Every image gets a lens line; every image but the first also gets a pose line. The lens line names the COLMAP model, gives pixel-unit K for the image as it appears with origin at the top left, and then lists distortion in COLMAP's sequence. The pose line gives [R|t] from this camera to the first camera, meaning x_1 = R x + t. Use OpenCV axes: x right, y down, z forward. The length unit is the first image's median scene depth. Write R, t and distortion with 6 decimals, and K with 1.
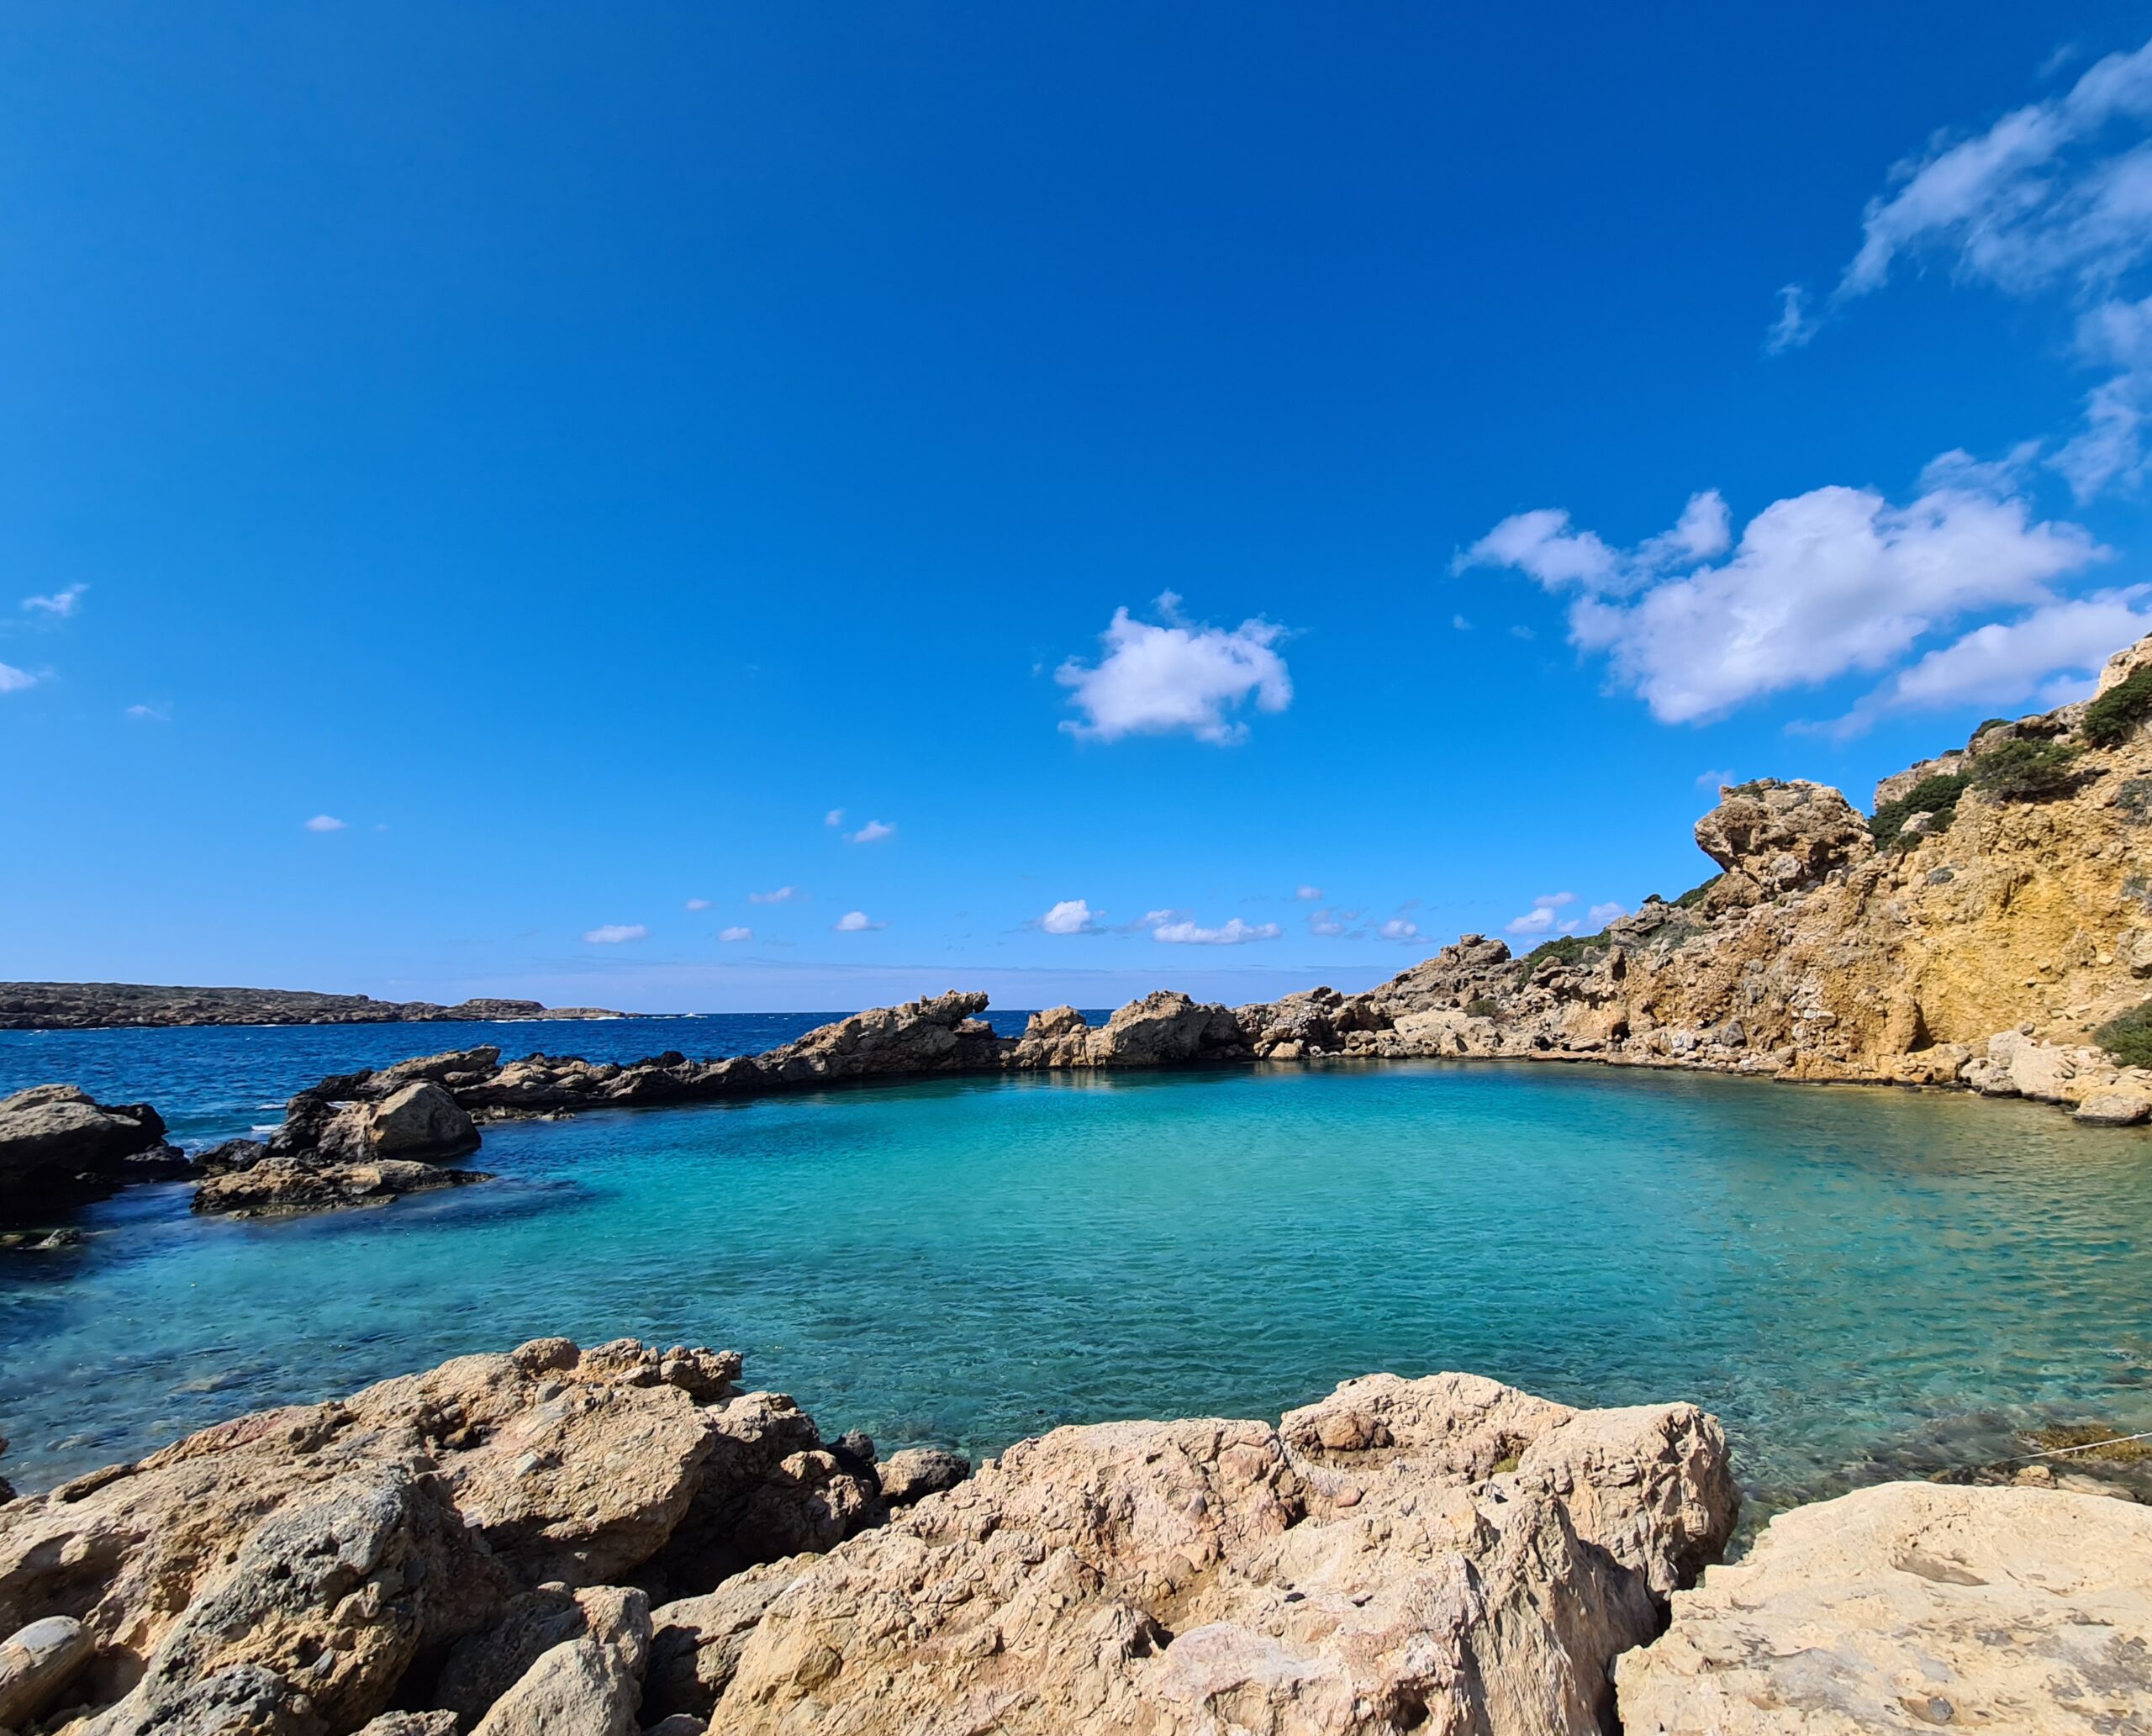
lens RADIAL K [[967.3, 0, 1202.6], [0, 967.3, 891.8], [0, 0, 1]] dist [-0.000324, -0.000659]
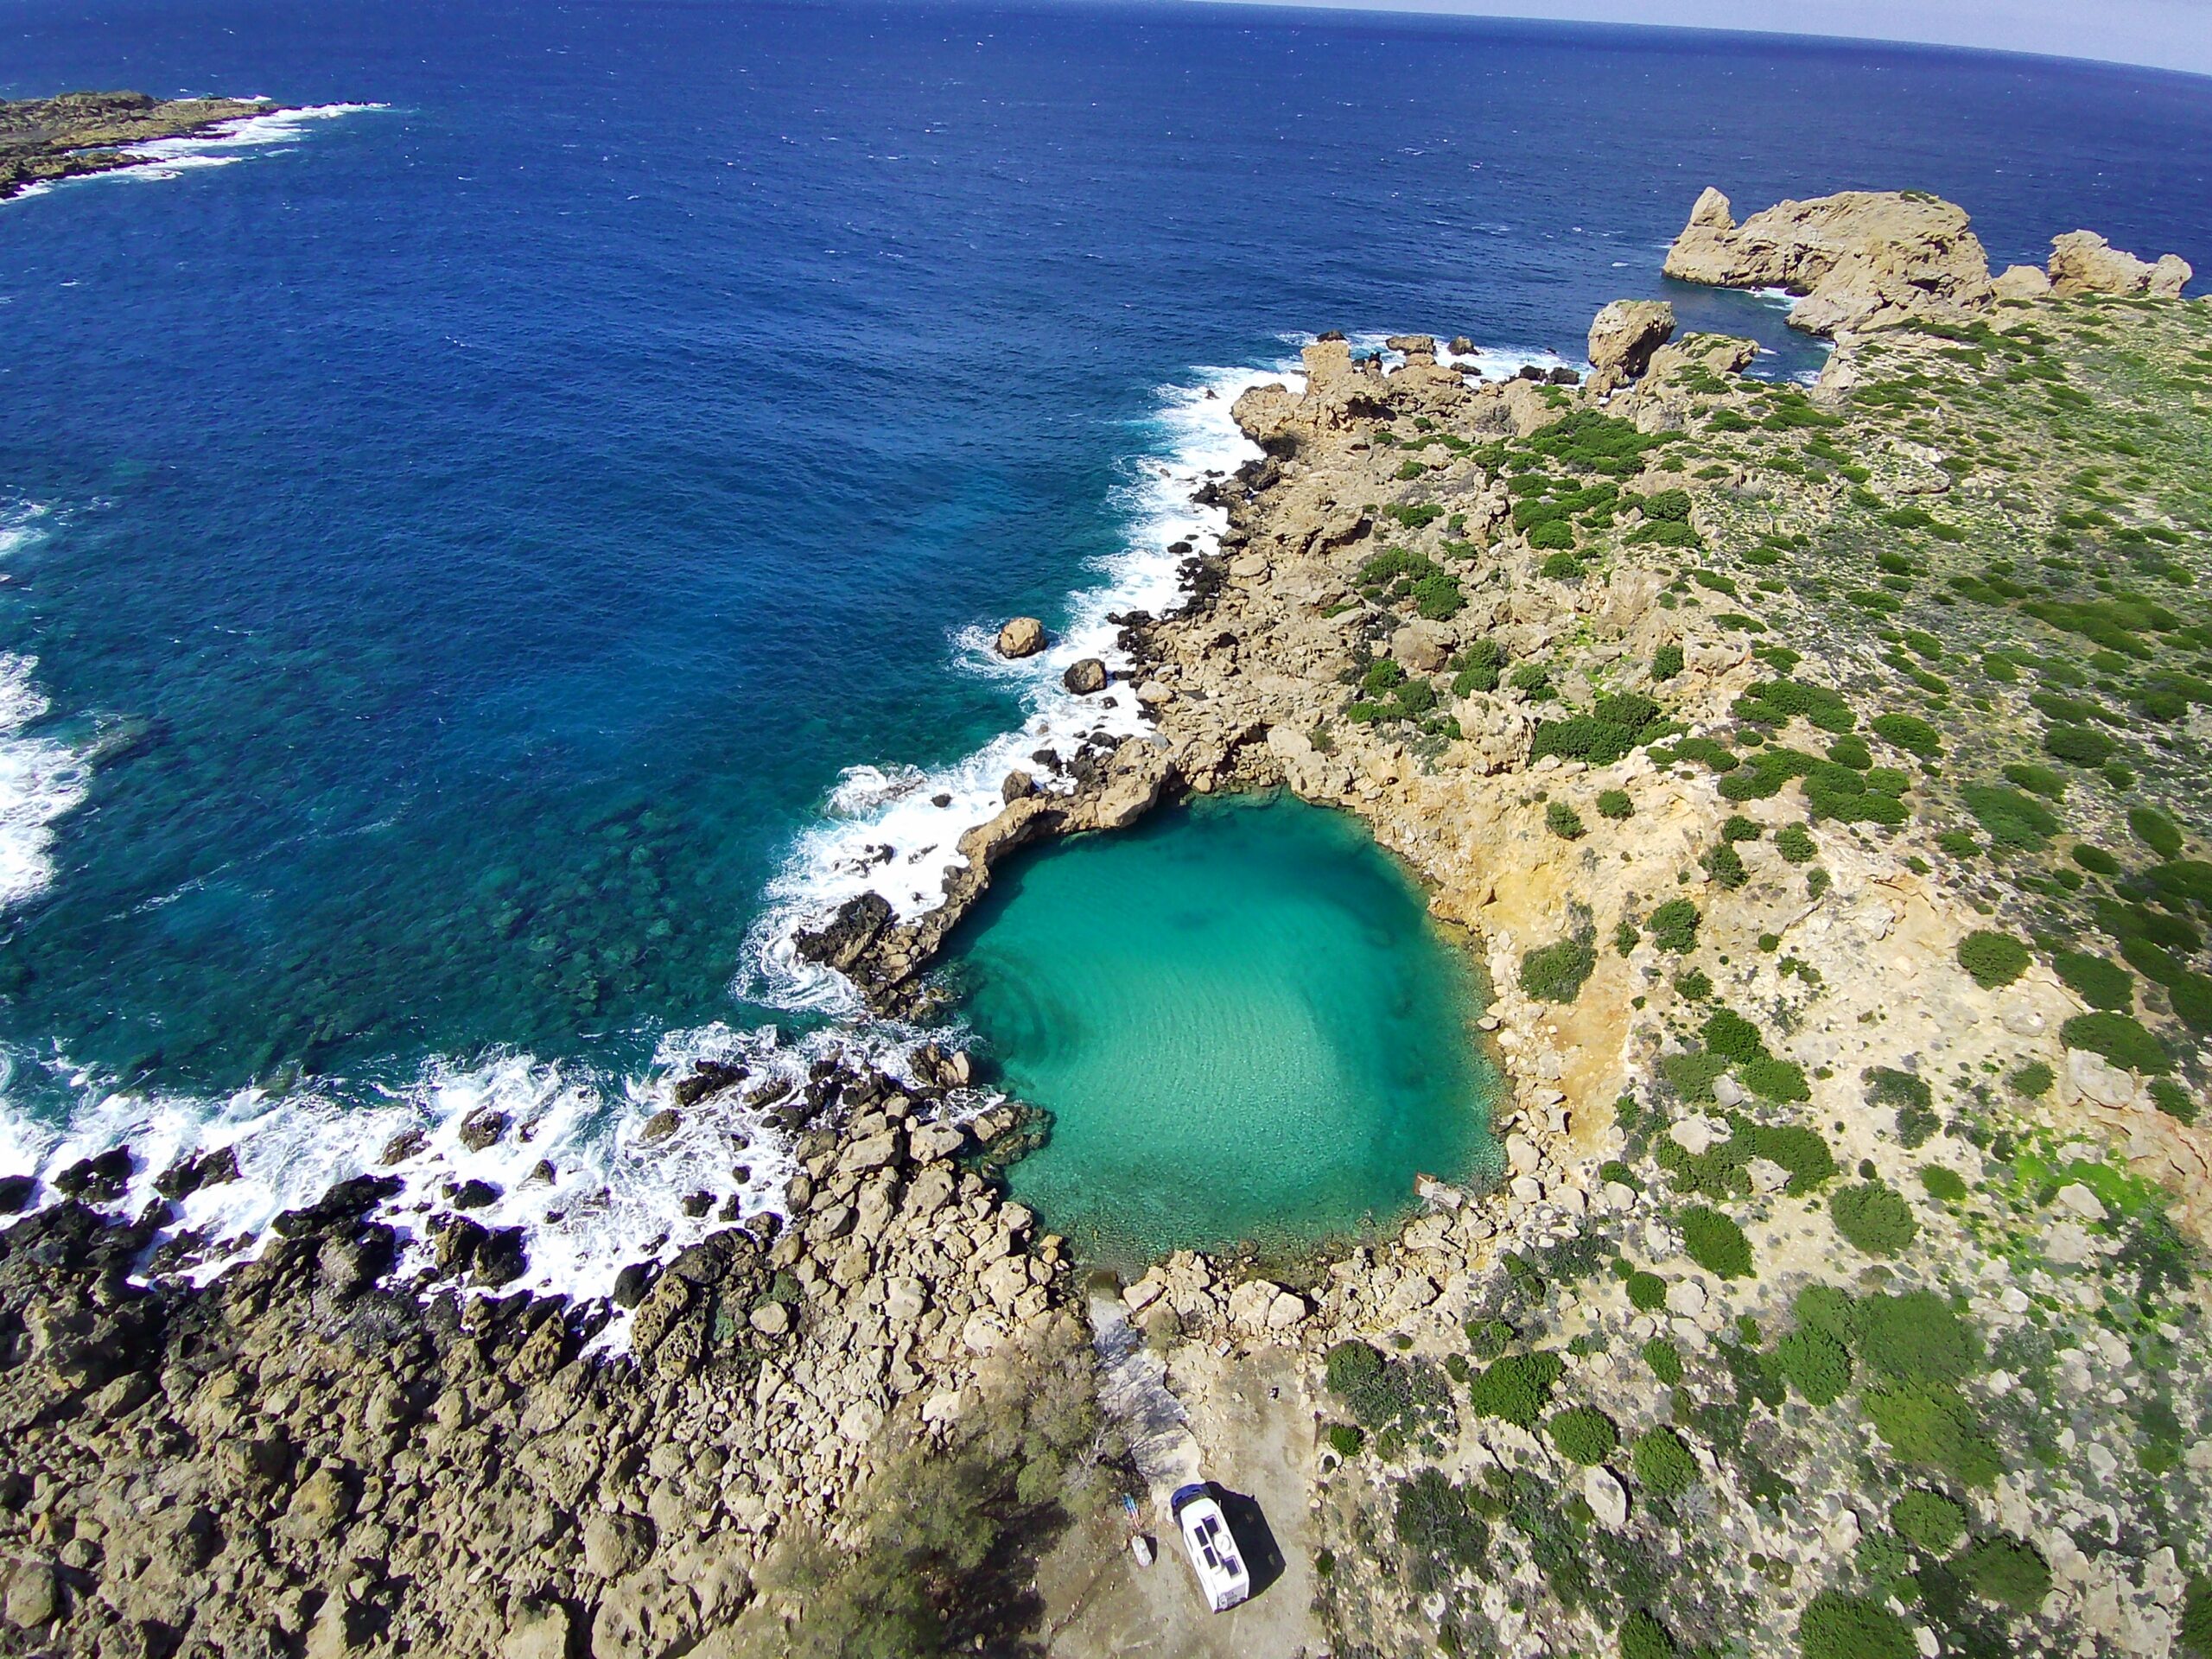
lens RADIAL K [[1166.0, 0, 1146.6], [0, 1166.0, 695.4], [0, 0, 1]] dist [0.049968, -0.058556]
pose [[0.993557, -0.006186, 0.113167, -0.321168], [-0.064371, 0.791025, 0.608388, -1.573107], [-0.093282, -0.611753, 0.785530, -0.684736]]
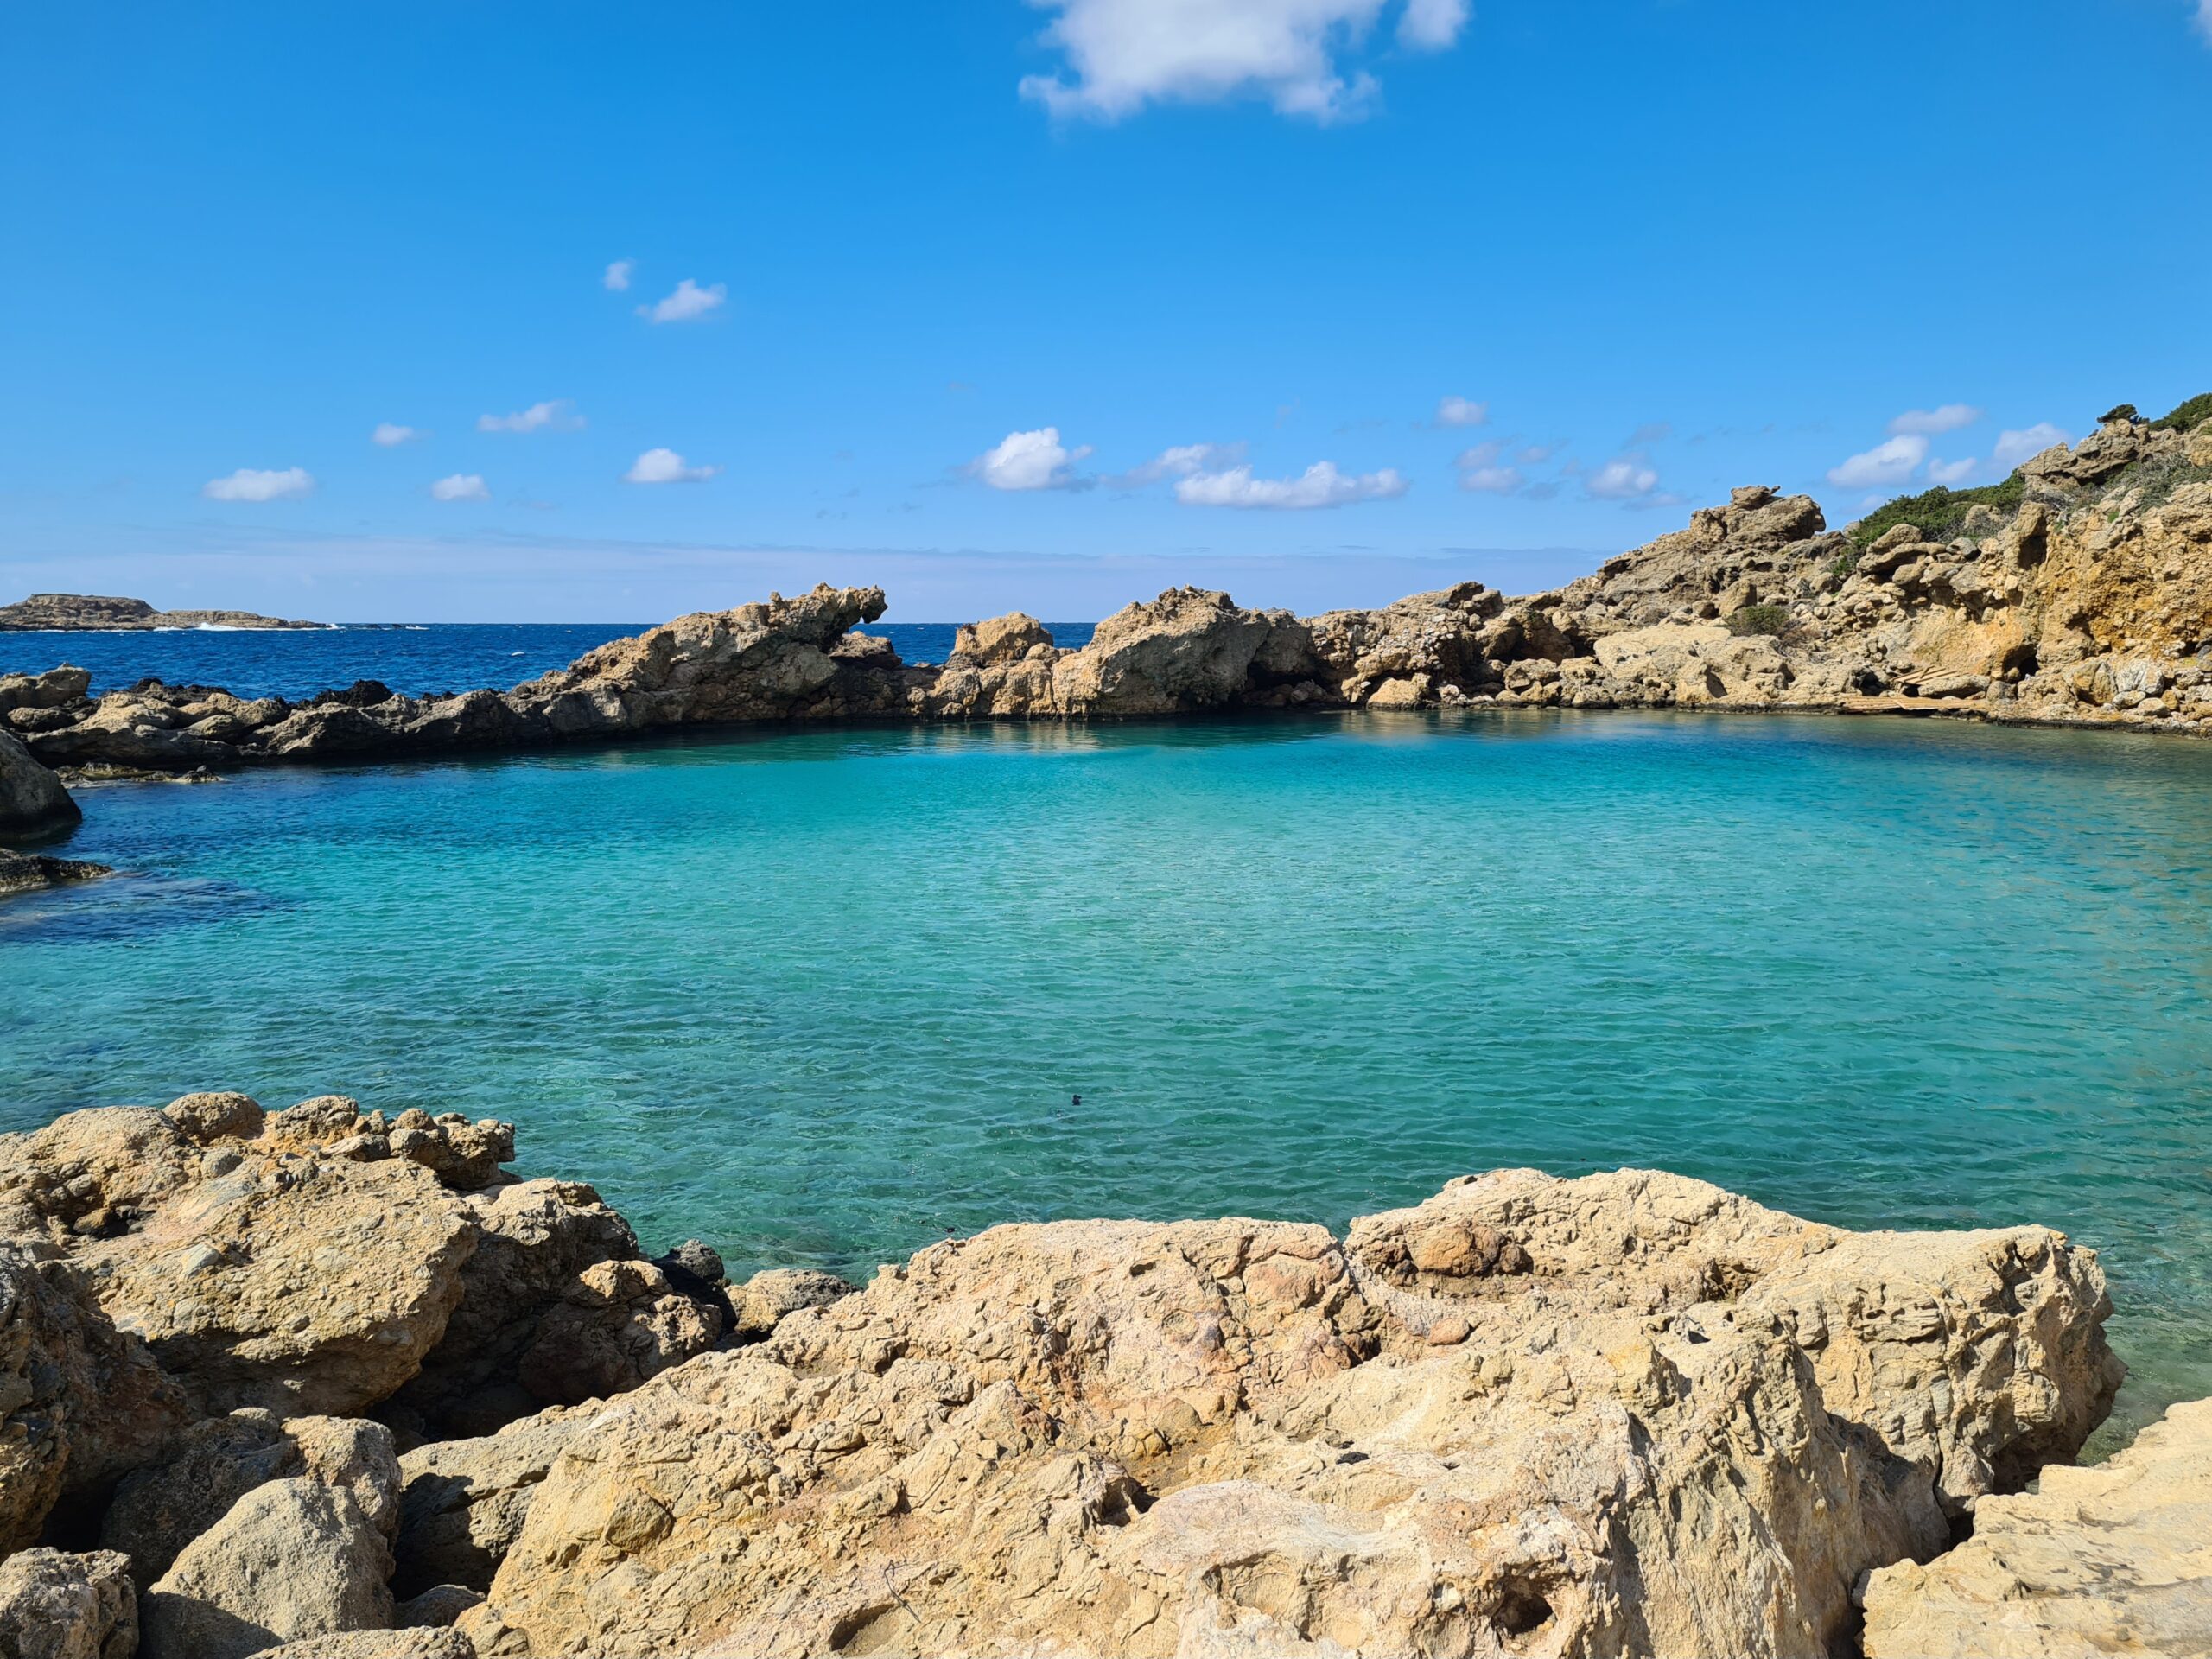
lens RADIAL K [[1671.7, 0, 1106.0], [0, 1671.7, 829.5], [0, 0, 1]] dist [0.072377, -0.056351]
pose [[0.996095, 0.017639, -0.086508, 0.001233], [0.003717, 0.970592, 0.240703, 0.003187], [0.088210, -0.240085, 0.966736, 0.000267]]
